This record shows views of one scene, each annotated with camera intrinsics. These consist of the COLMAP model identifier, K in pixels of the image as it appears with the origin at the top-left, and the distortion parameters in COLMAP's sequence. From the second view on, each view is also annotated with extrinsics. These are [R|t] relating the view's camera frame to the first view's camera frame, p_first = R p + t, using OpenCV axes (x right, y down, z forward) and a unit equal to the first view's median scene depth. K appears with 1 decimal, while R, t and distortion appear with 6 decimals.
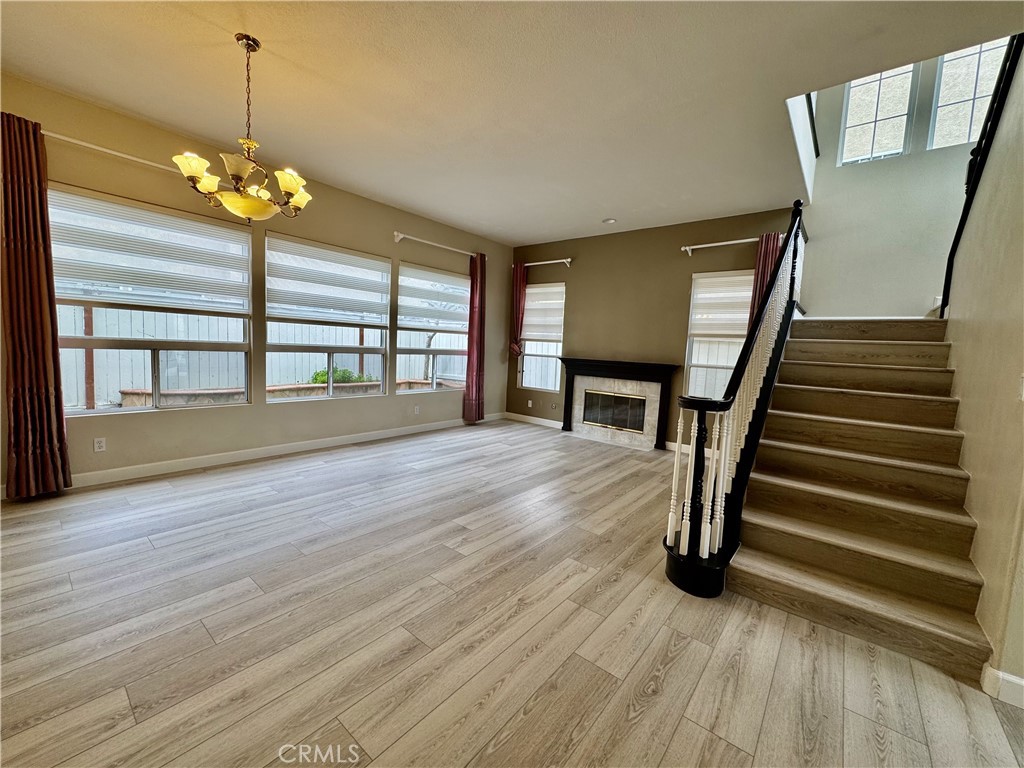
lens RADIAL K [[410.8, 0, 512.9], [0, 410.8, 381.0], [0, 0, 1]] dist [-0.000085, 0.000012]
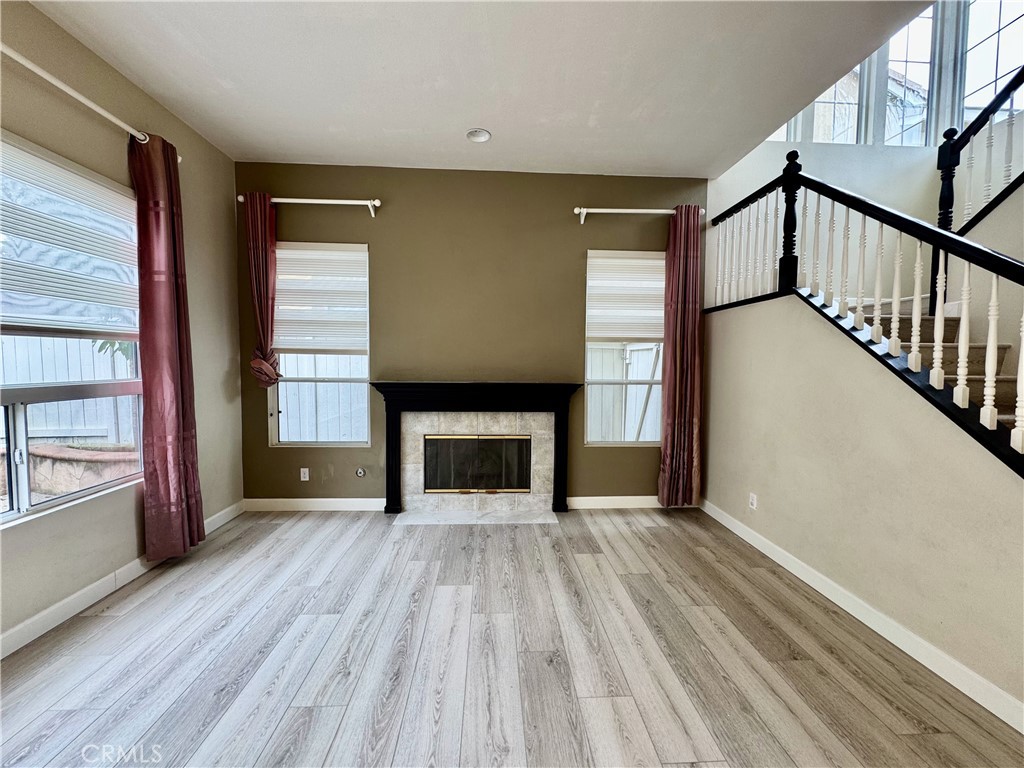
lens RADIAL K [[410.3, 0, 512.0], [0, 410.3, 384.0], [0, 0, 1]] dist [-0.004193, 0.000183]
pose [[0.742544, -0.075733, 0.665502, -0.128404], [0.082253, 0.996377, 0.021610, -0.061397], [-0.664728, 0.038693, 0.746083, 0.569543]]
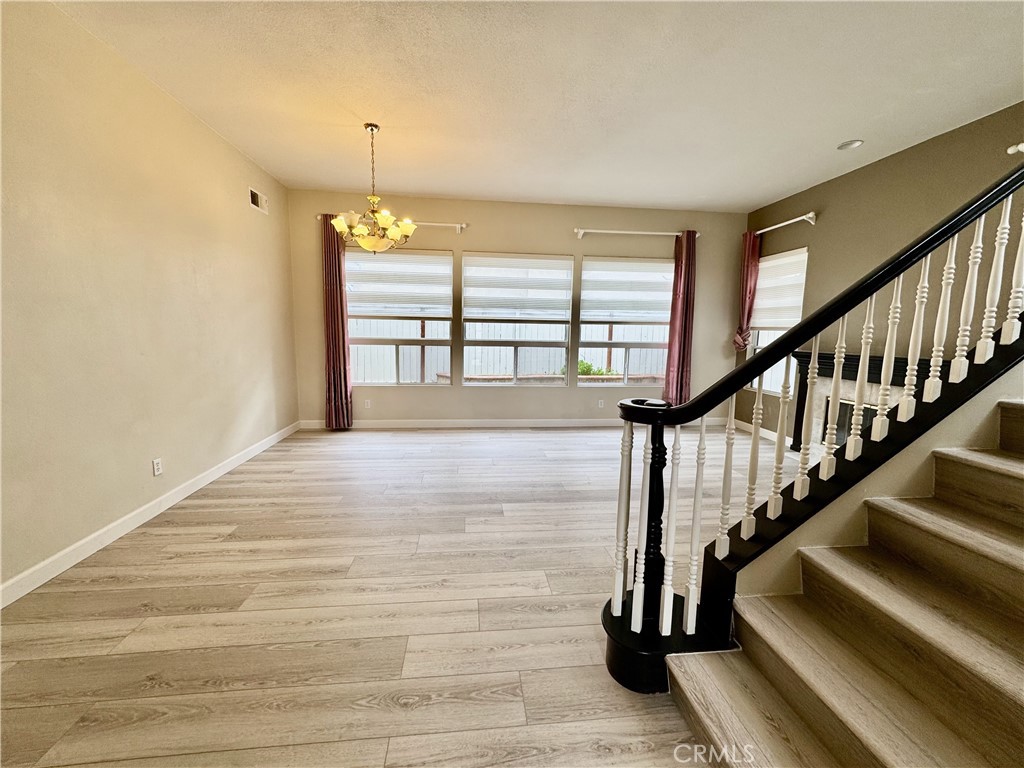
lens RADIAL K [[410.3, 0, 512.0], [0, 410.3, 384.0], [0, 0, 1]] dist [-0.004193, 0.000183]
pose [[0.713940, 0.054773, -0.698062, 0.327131], [-0.041917, 0.998491, 0.035476, -0.003193], [0.698952, 0.003933, 0.715158, 0.146490]]
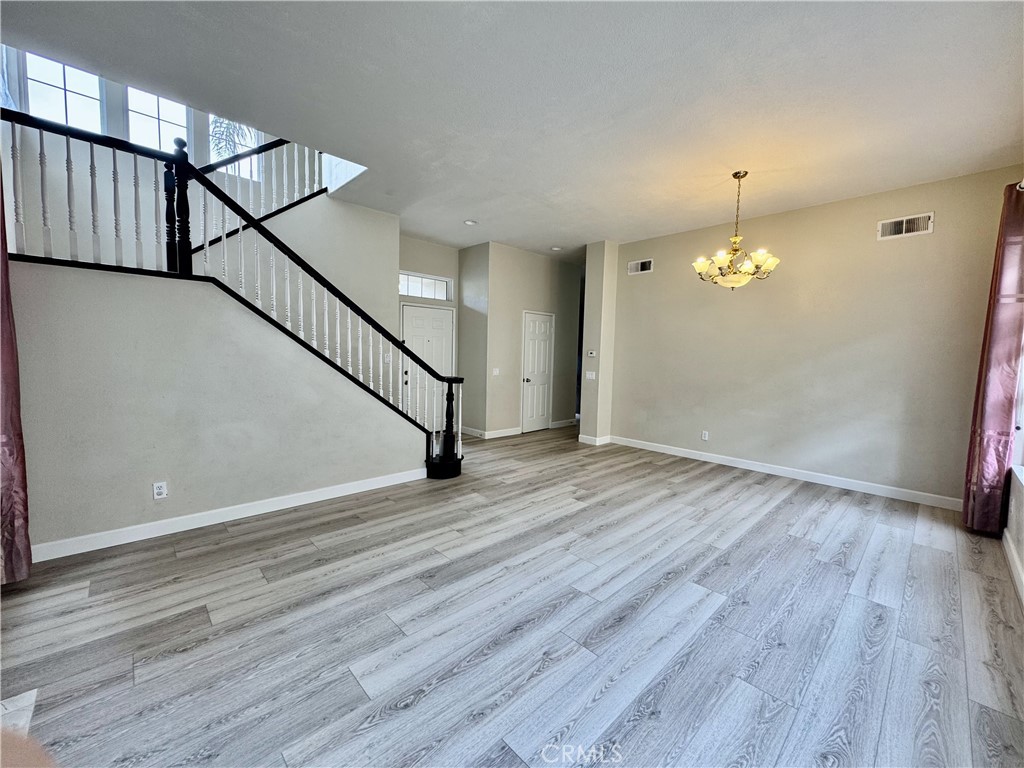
lens RADIAL K [[410.3, 0, 512.0], [0, 410.3, 384.0], [0, 0, 1]] dist [-0.004193, 0.000183]
pose [[-0.989084, -0.081833, 0.122537, -0.022546], [-0.061055, 0.984464, 0.164633, -0.110488], [-0.134105, 0.155354, -0.978714, 1.205563]]
